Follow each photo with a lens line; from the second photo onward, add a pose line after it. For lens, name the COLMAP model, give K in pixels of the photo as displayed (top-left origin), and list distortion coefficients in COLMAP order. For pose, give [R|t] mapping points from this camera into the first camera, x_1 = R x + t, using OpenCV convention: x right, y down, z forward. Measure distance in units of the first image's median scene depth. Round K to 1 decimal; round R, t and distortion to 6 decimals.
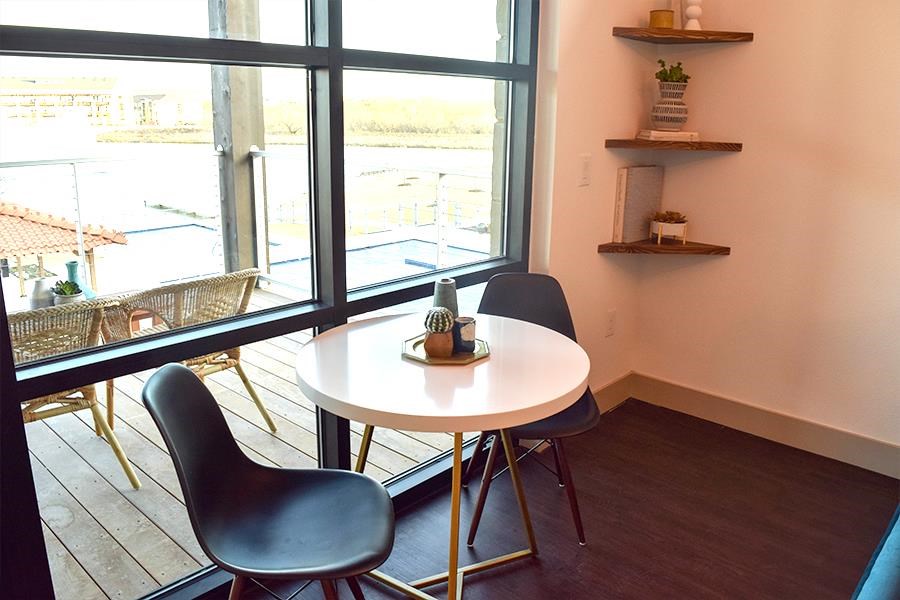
lens RADIAL K [[704.8, 0, 450.0], [0, 704.8, 300.0], [0, 0, 1]] dist [-0.064005, 0.003424]
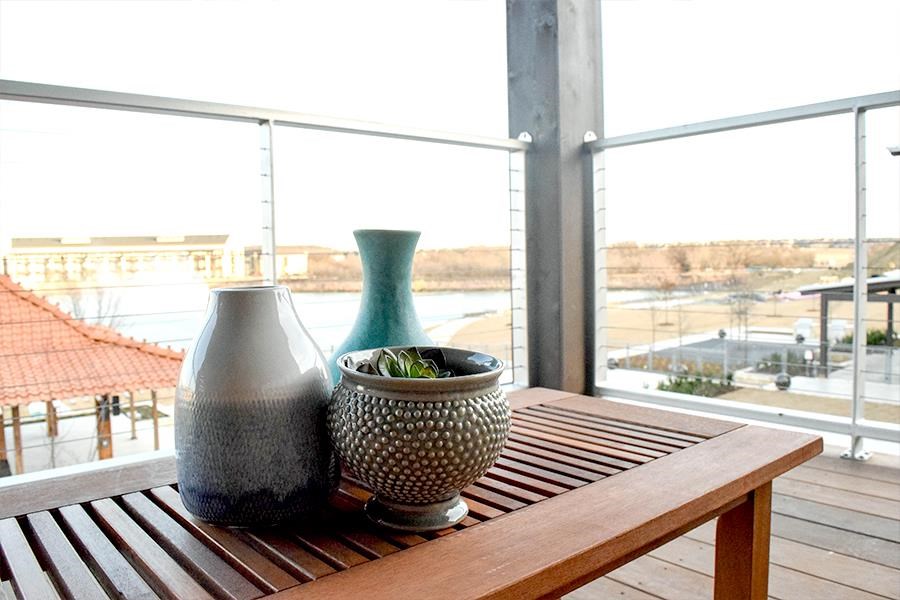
lens RADIAL K [[704.8, 0, 450.0], [0, 704.8, 300.0], [0, 0, 1]] dist [-0.064005, 0.003424]
pose [[0.991049, -0.030720, -0.129913, -0.119794], [0.003800, 0.979260, -0.202573, 0.001735], [0.133441, 0.200266, 0.970612, 0.191435]]
